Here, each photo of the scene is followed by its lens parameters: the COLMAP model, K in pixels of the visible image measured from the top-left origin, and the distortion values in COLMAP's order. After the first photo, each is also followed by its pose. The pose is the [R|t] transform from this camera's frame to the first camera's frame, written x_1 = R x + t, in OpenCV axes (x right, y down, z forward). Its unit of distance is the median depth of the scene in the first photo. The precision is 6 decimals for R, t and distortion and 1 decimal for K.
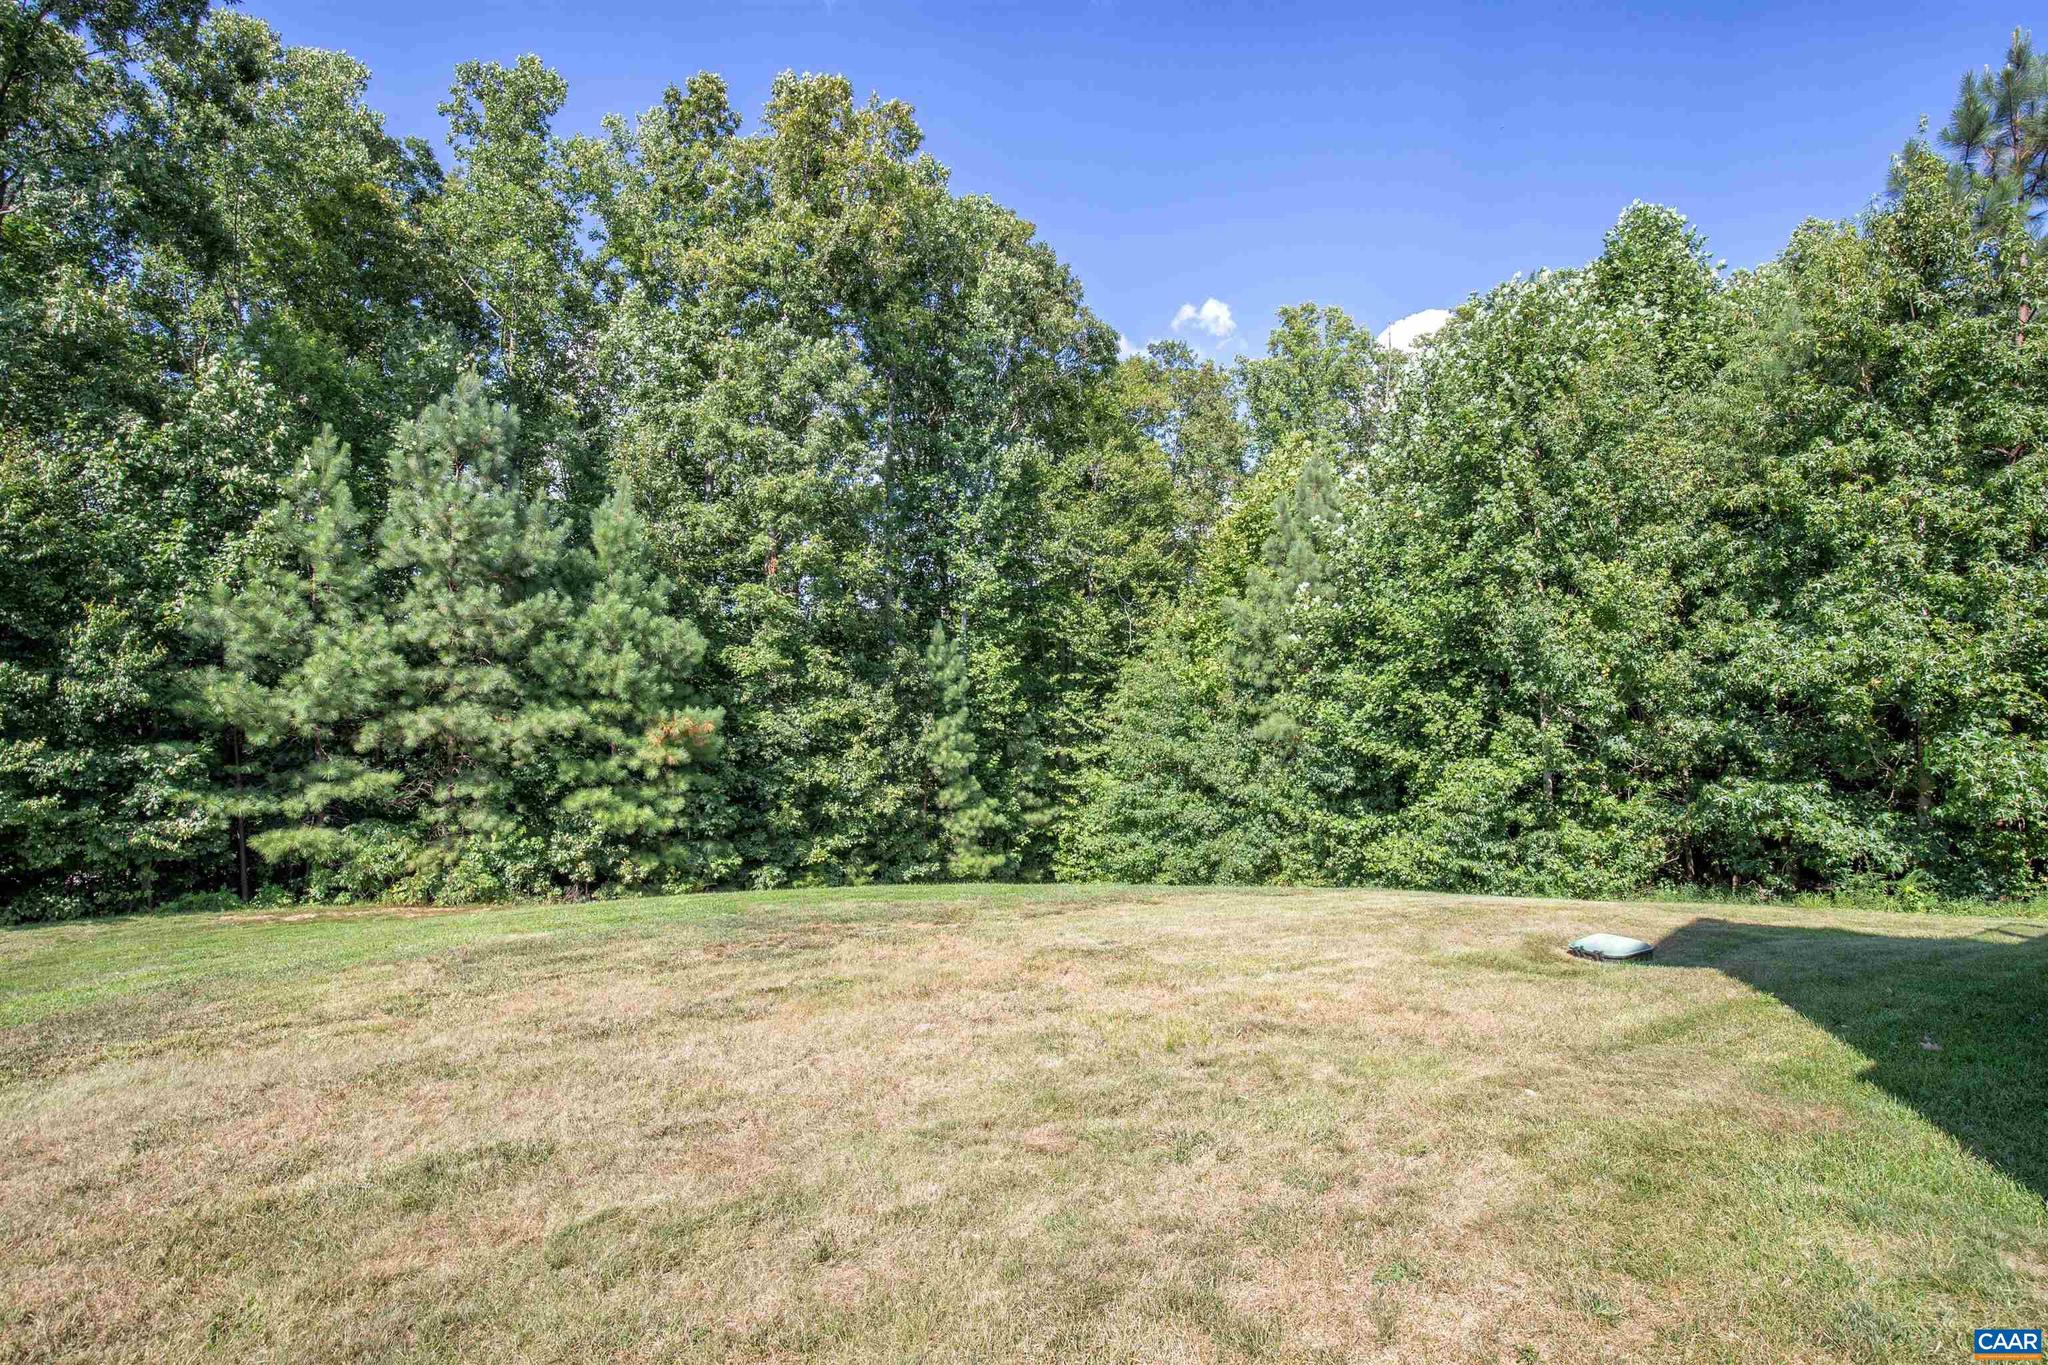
lens RADIAL K [[969.3, 0, 1041.4], [0, 969.3, 720.1], [0, 0, 1]] dist [-0.025738, 0.000849]
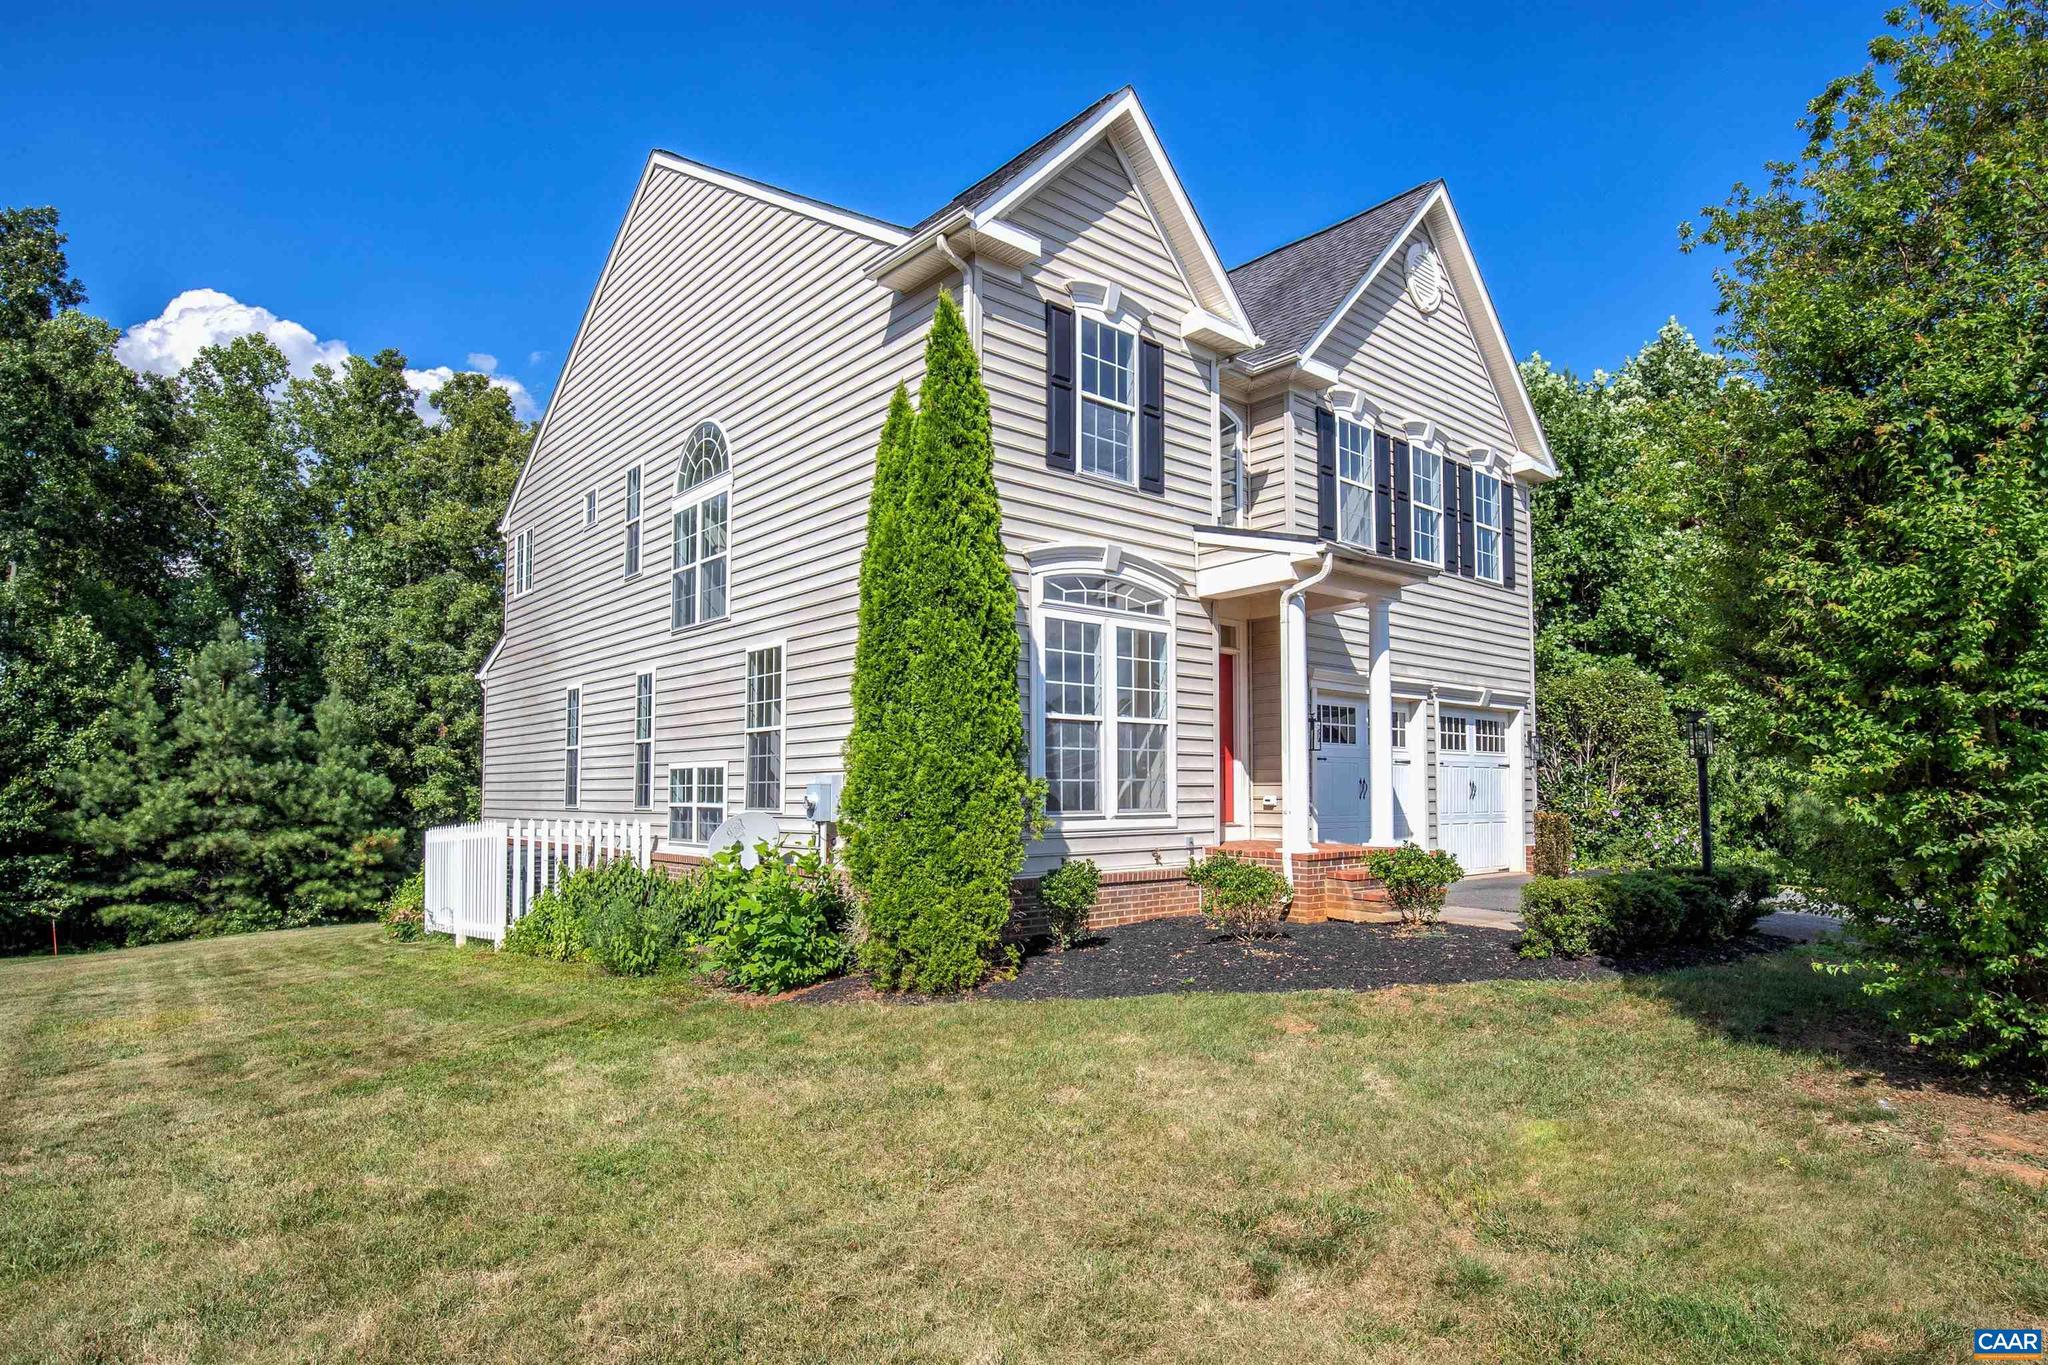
lens RADIAL K [[1137.0, 0, 1027.0], [0, 1137.0, 819.2], [0, 0, 1]] dist [-0.000519, -0.001295]
pose [[0.988341, 0.005179, 0.152171, 0.437259], [-0.006991, 0.999911, 0.011376, -0.064303], [-0.152098, -0.012307, 0.988289, -1.105204]]
